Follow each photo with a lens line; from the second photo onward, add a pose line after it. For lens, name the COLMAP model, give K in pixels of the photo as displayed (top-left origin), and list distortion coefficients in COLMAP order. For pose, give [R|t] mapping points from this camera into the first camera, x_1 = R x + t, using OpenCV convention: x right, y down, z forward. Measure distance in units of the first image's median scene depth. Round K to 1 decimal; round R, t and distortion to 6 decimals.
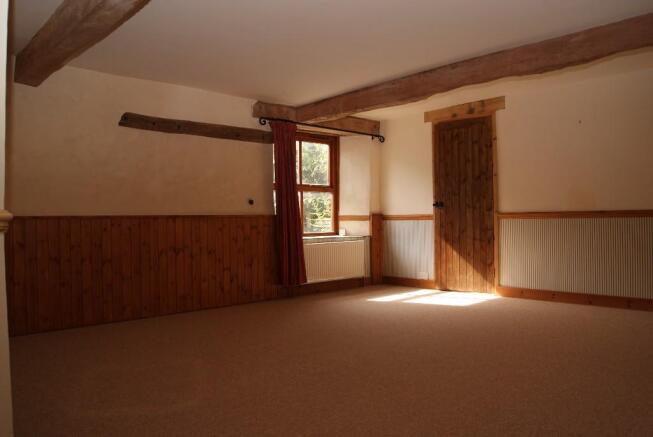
lens RADIAL K [[523.4, 0, 326.5], [0, 523.4, 218.5], [0, 0, 1]] dist [-0.002690, 0.000177]
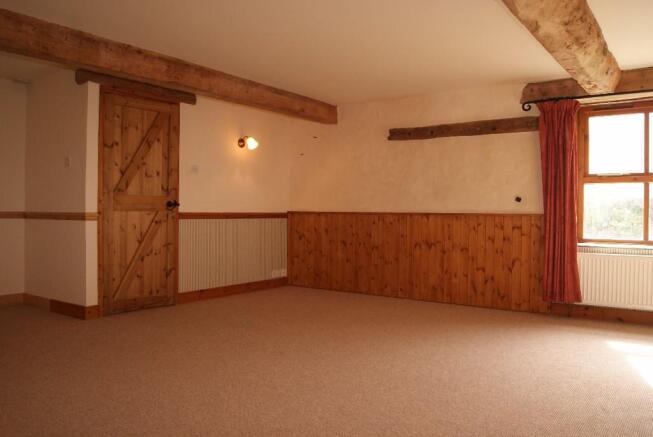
lens RADIAL K [[523.4, 0, 326.5], [0, 523.4, 218.5], [0, 0, 1]] dist [-0.002690, 0.000177]
pose [[0.222157, 0.030412, -0.974537, 0.699746], [-0.009867, 0.999532, 0.028942, -0.022494], [0.974961, 0.003186, 0.222353, 0.511801]]
